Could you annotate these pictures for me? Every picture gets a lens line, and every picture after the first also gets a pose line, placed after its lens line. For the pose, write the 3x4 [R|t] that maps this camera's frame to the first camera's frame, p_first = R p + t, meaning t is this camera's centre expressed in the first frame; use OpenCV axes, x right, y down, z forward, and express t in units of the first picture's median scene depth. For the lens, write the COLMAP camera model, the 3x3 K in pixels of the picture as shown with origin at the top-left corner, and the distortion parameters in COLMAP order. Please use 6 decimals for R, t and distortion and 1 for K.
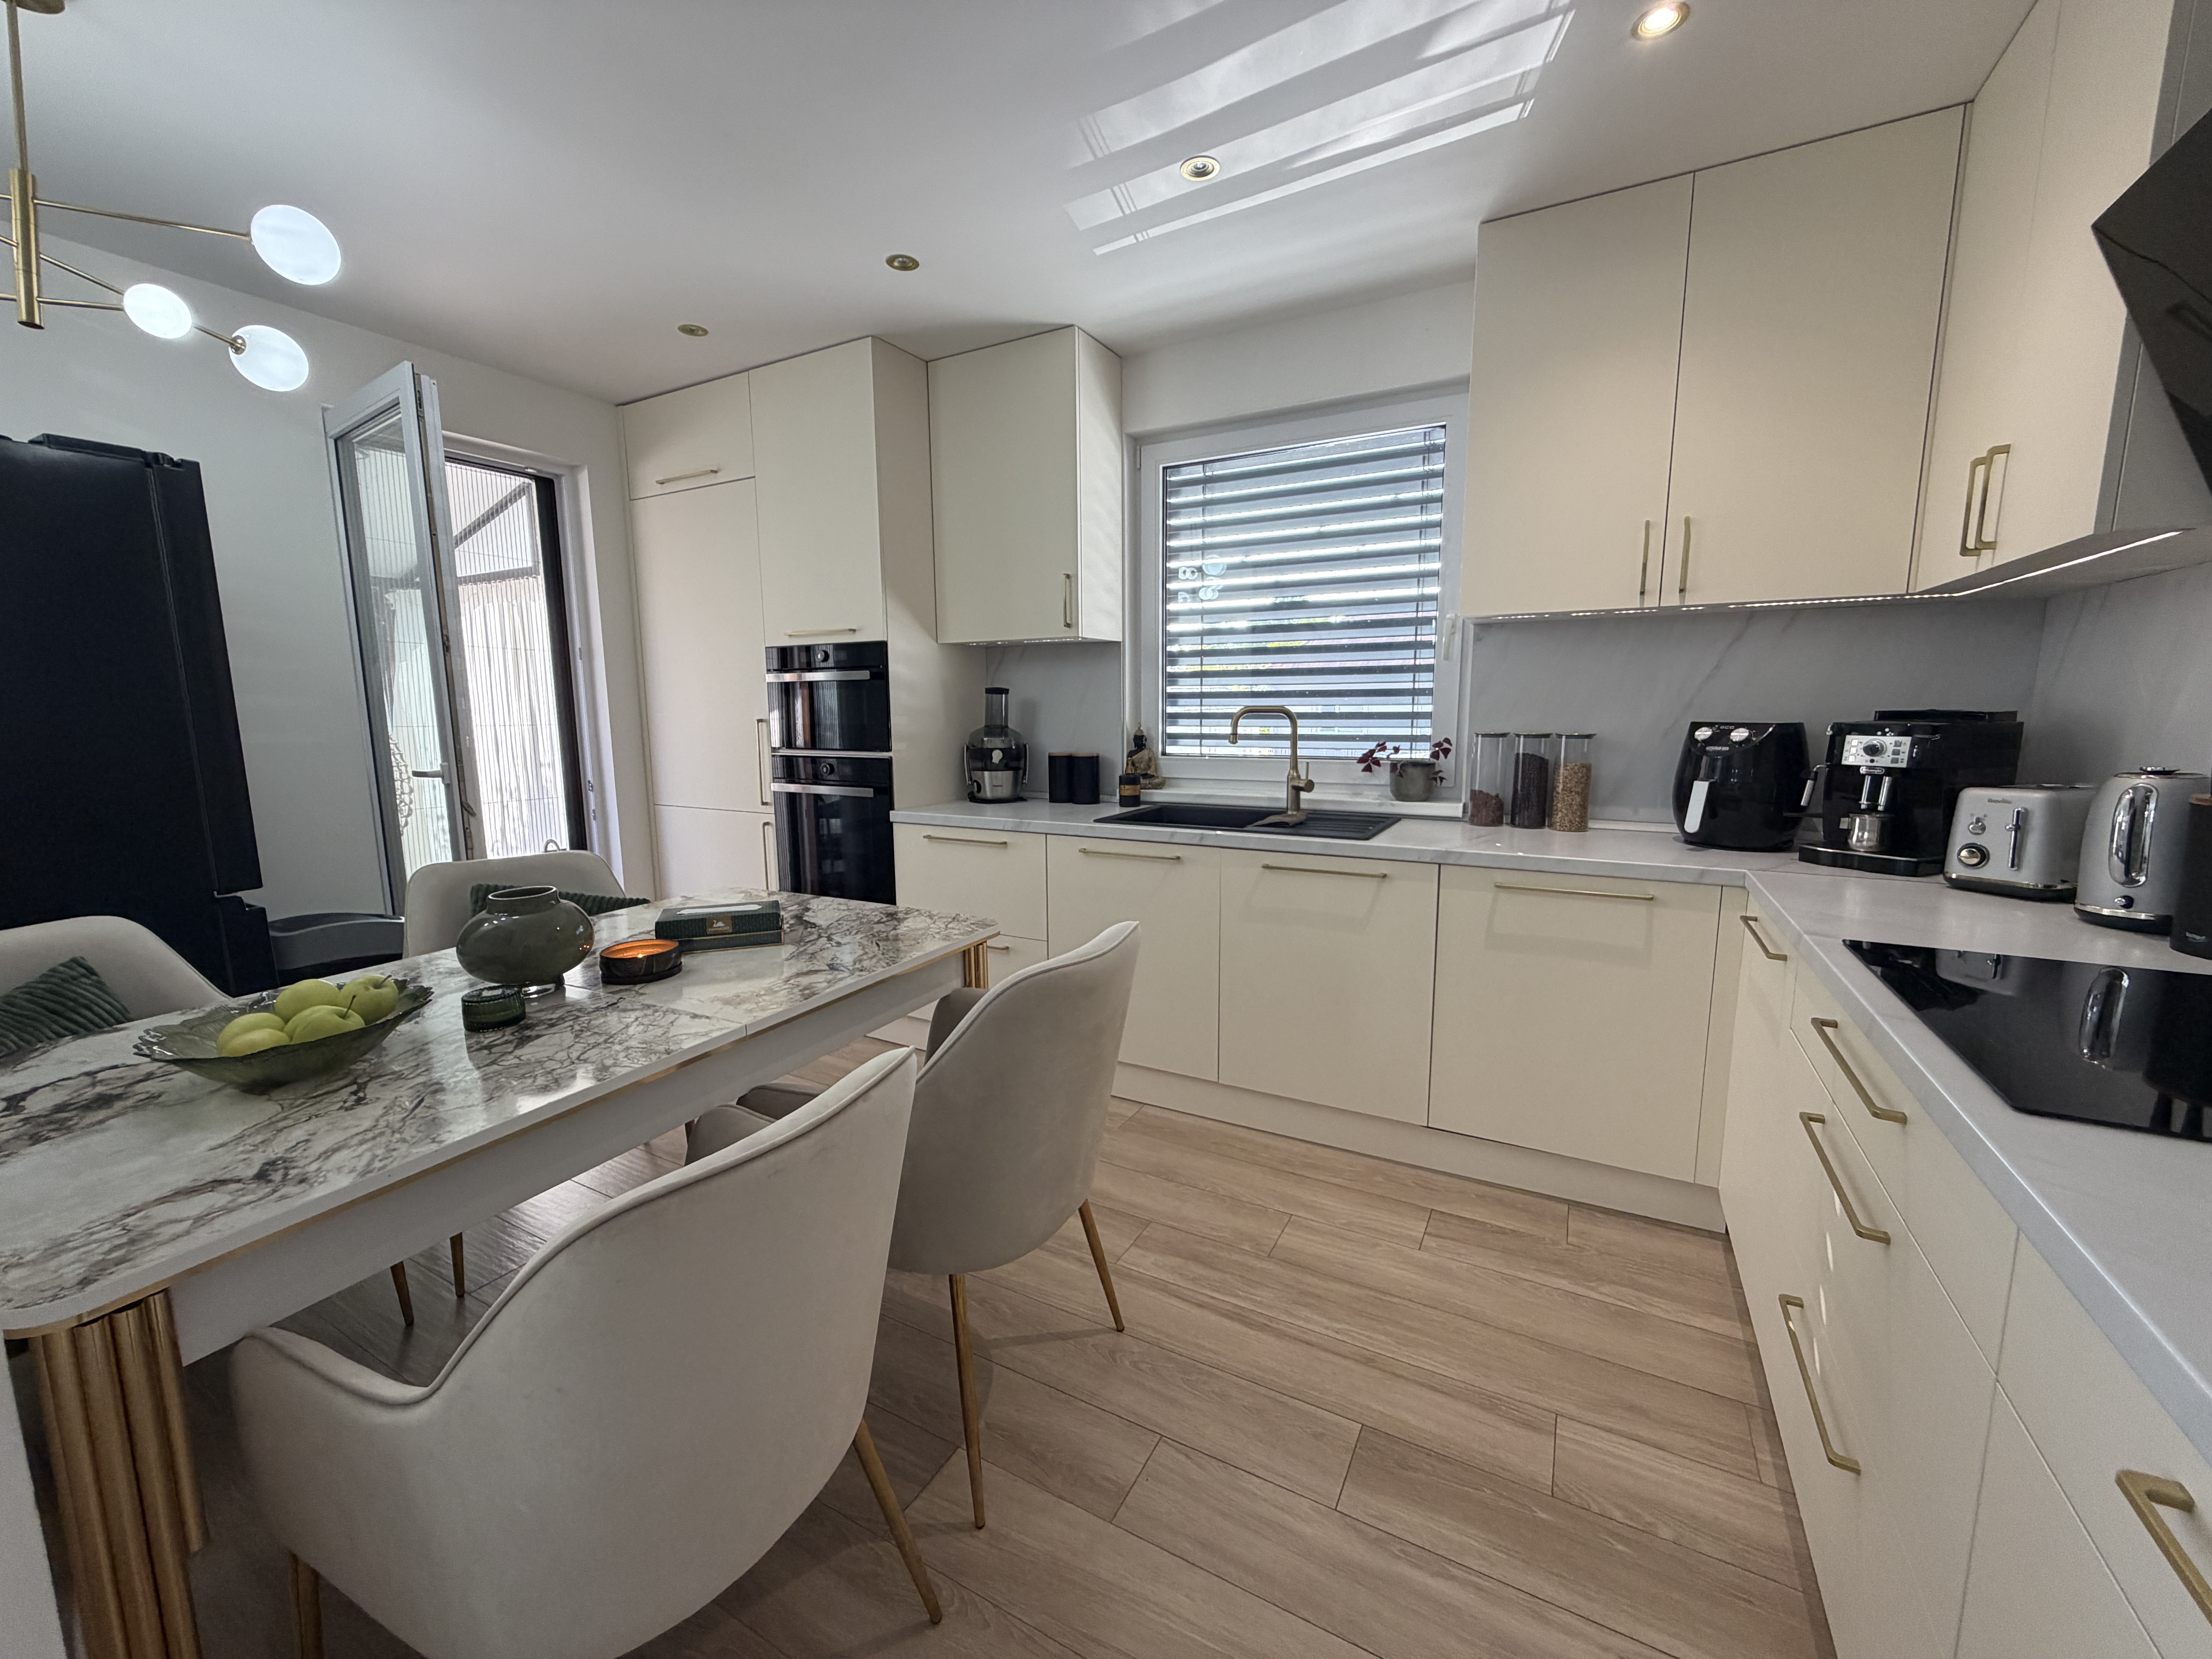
lens RADIAL K [[885.1, 0, 1095.9], [0, 885.1, 828.3], [0, 0, 1]] dist [0.000423, 0.000128]
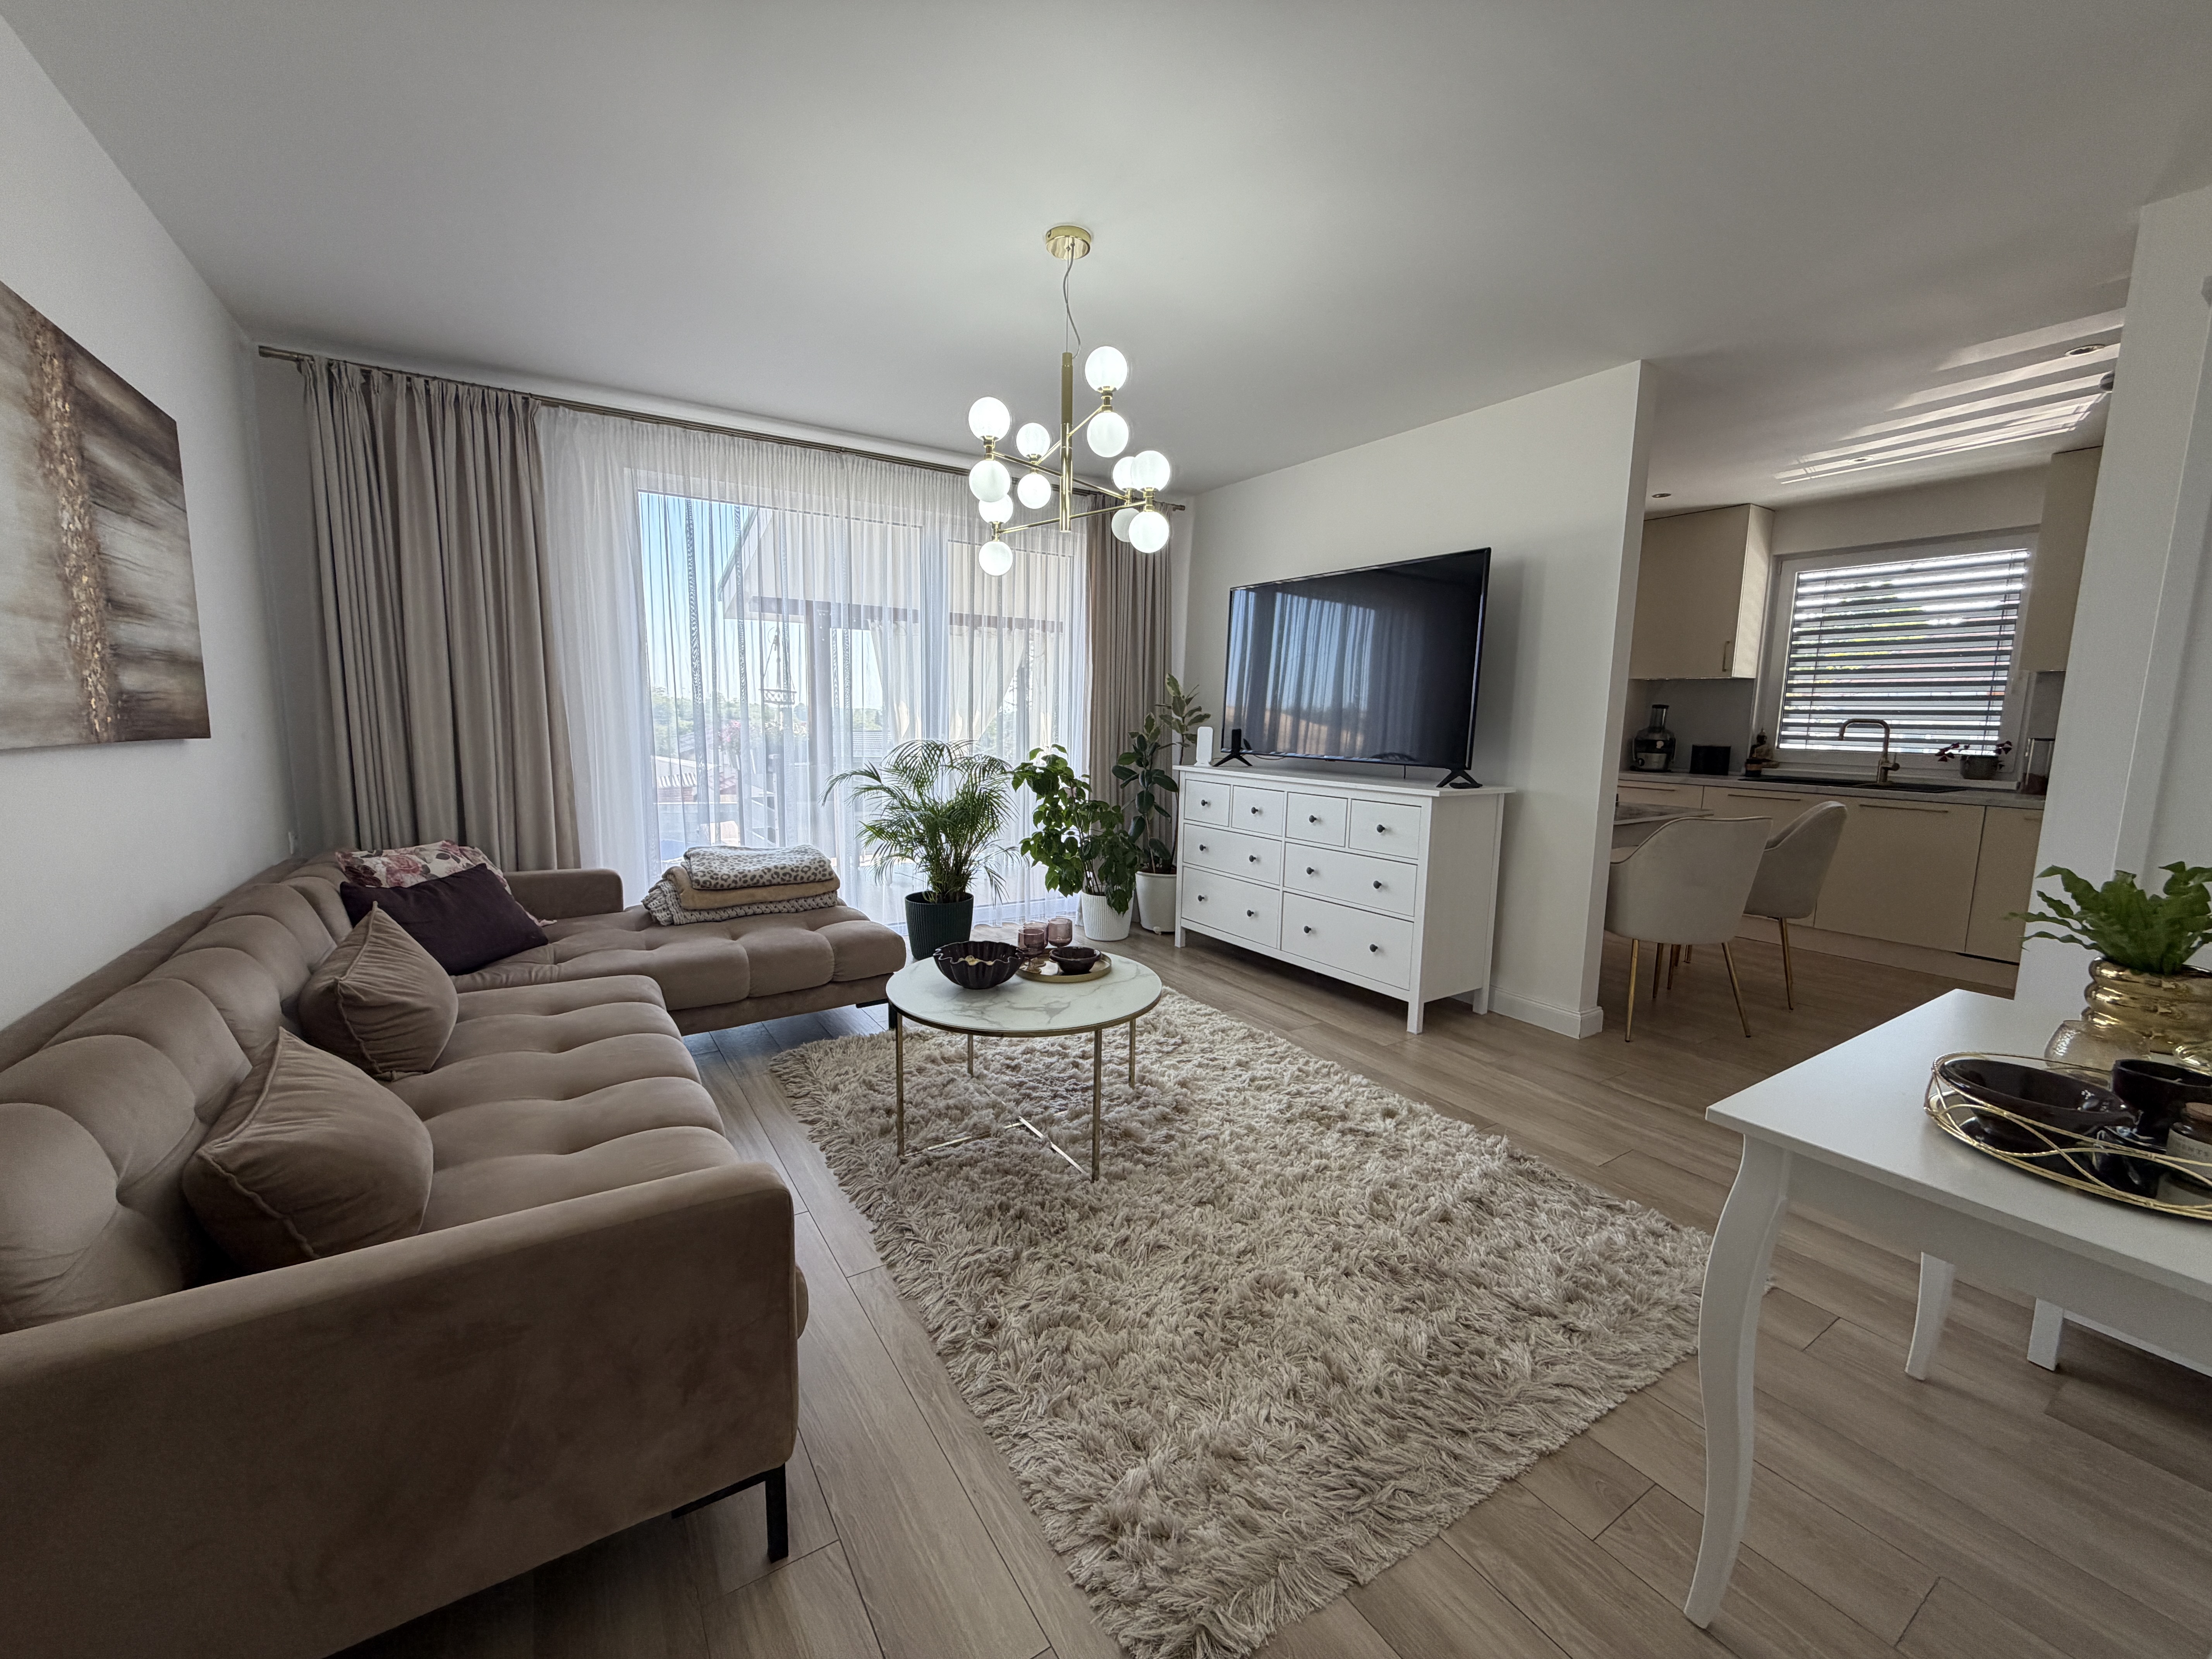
lens RADIAL K [[885.1, 0, 1099.5], [0, 885.1, 825.9], [0, 0, 1]] dist [0.000423, 0.000128]
pose [[0.882431, 0.085644, -0.462581, -0.390401], [-0.091743, 0.995739, 0.009345, 0.237375], [0.461410, 0.034192, 0.886528, -1.512430]]
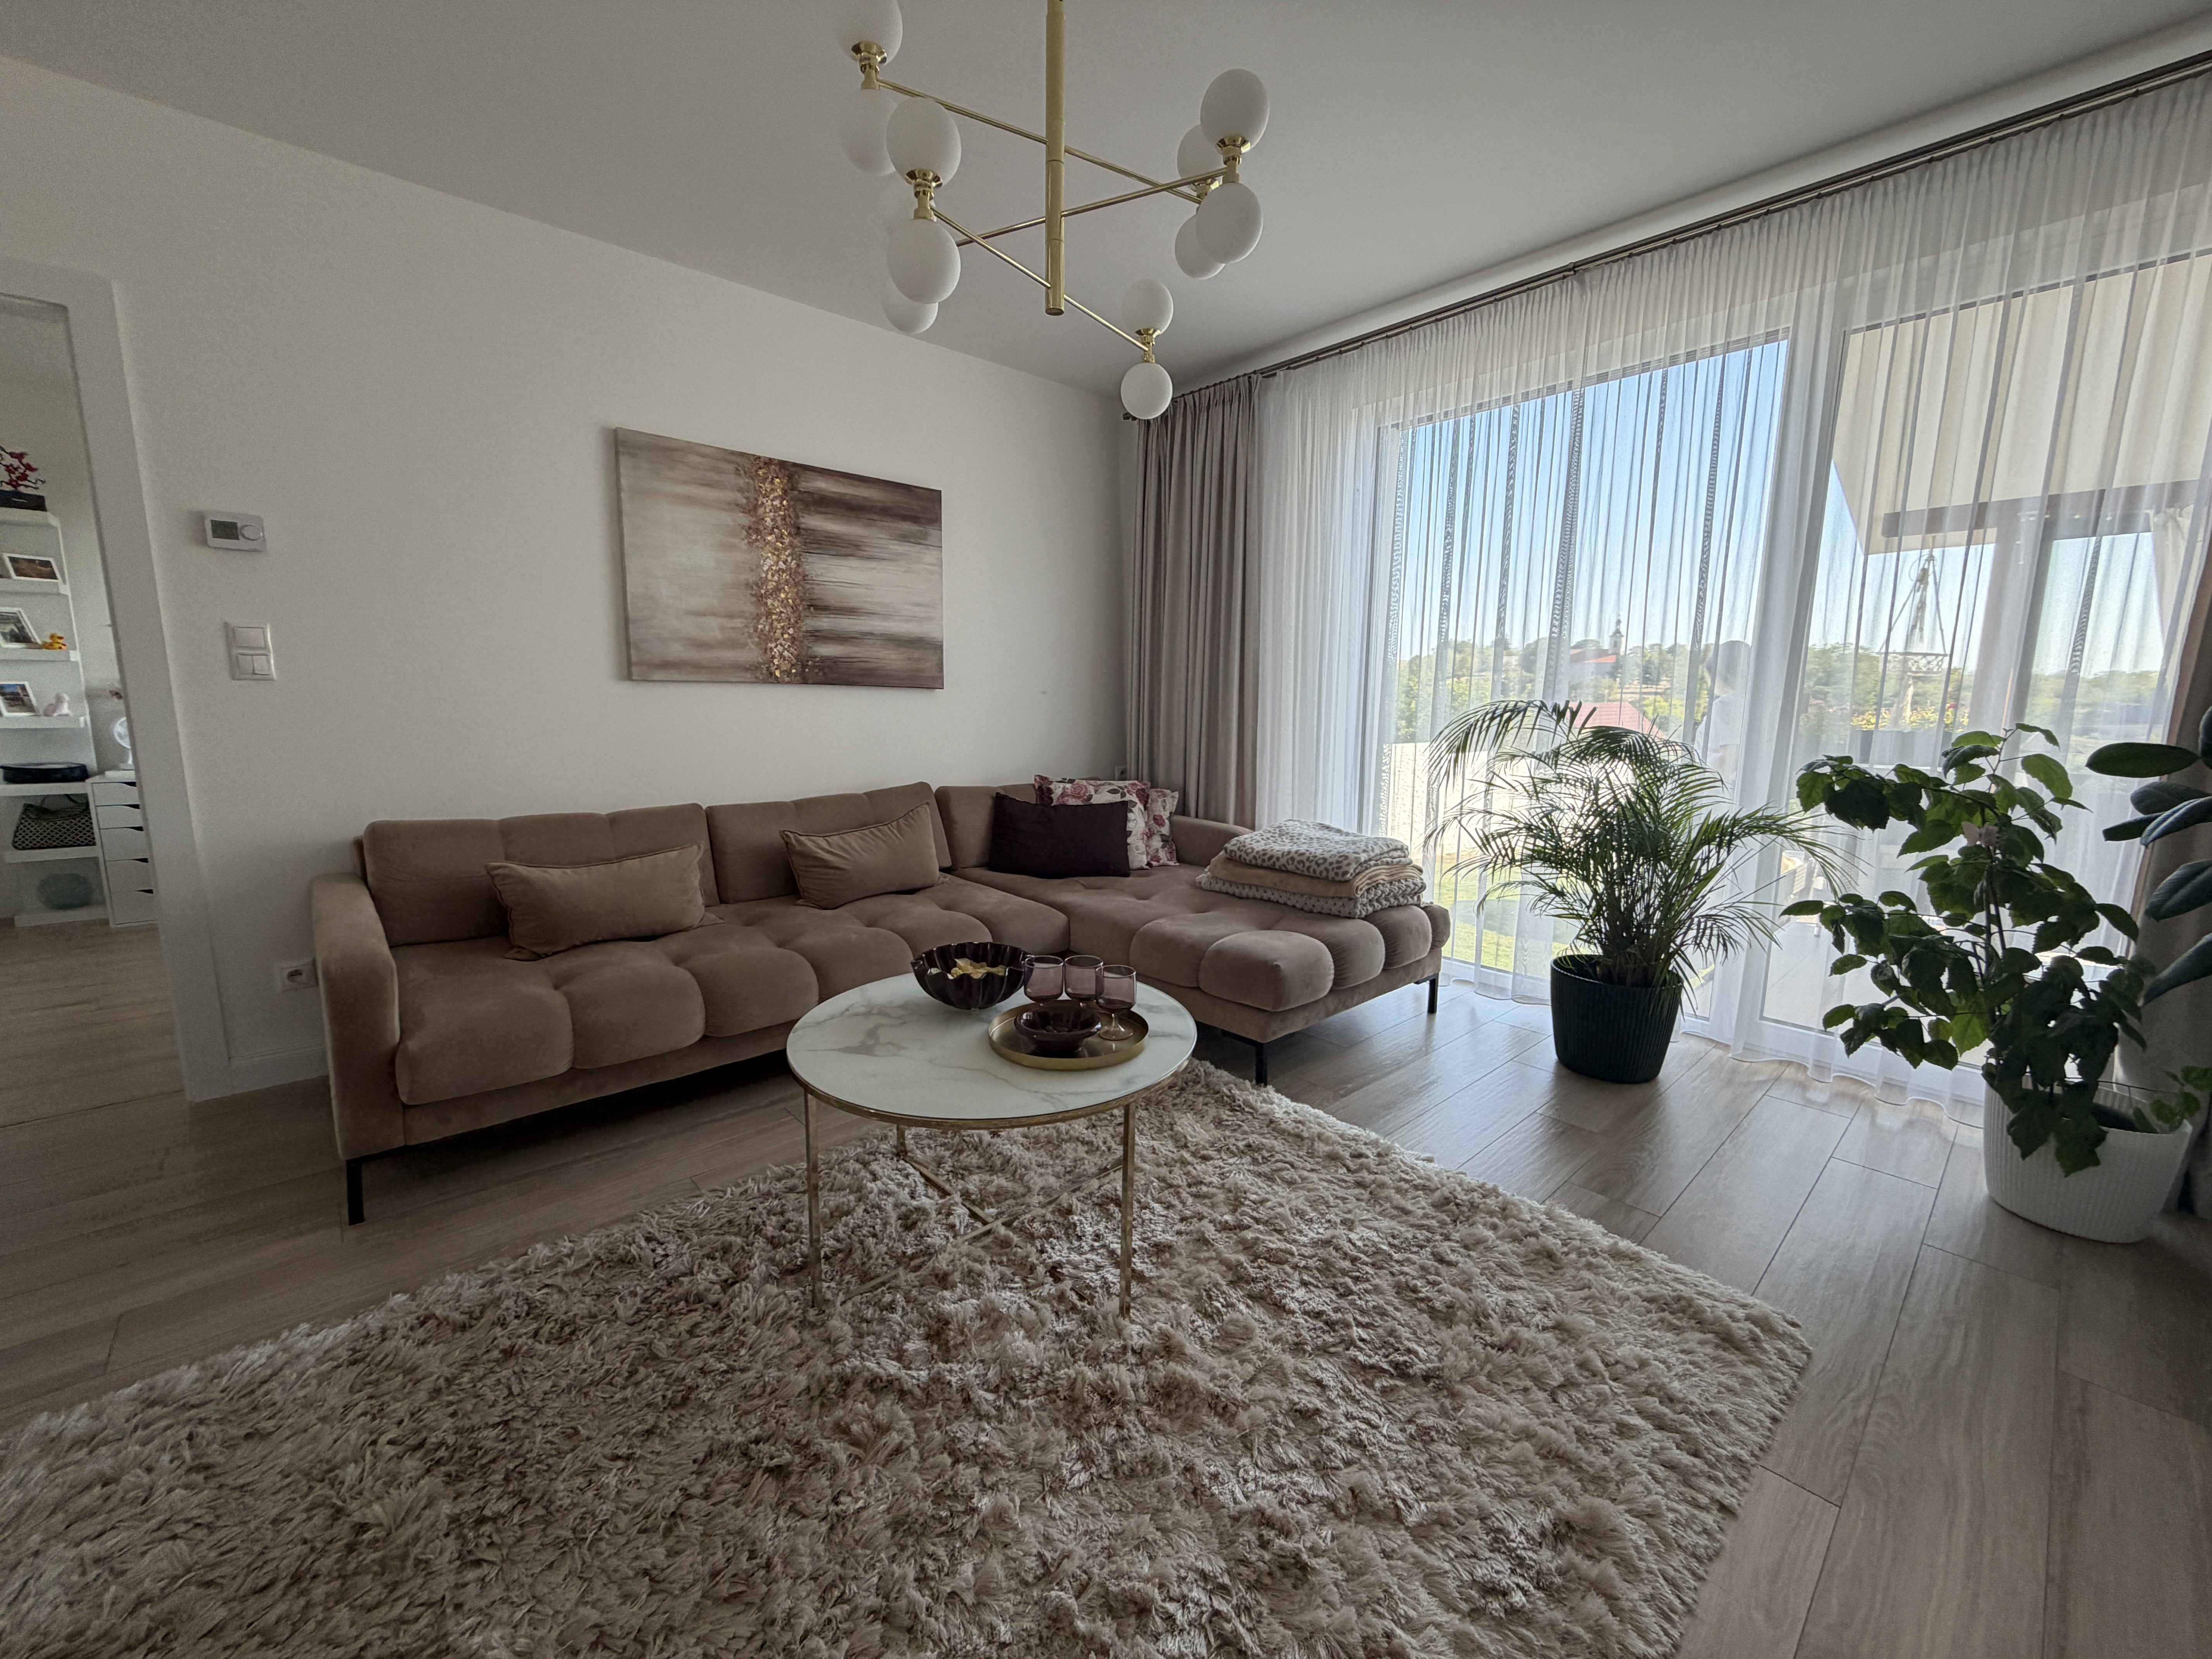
lens RADIAL K [[885.1, 0, 1095.5], [0, 885.1, 836.0], [0, 0, 1]] dist [0.000423, 0.000128]
pose [[-0.326995, 0.152582, -0.932627, -0.311419], [-0.137981, 0.968595, 0.206845, 0.122061], [0.934899, 0.196322, -0.295672, -0.256826]]
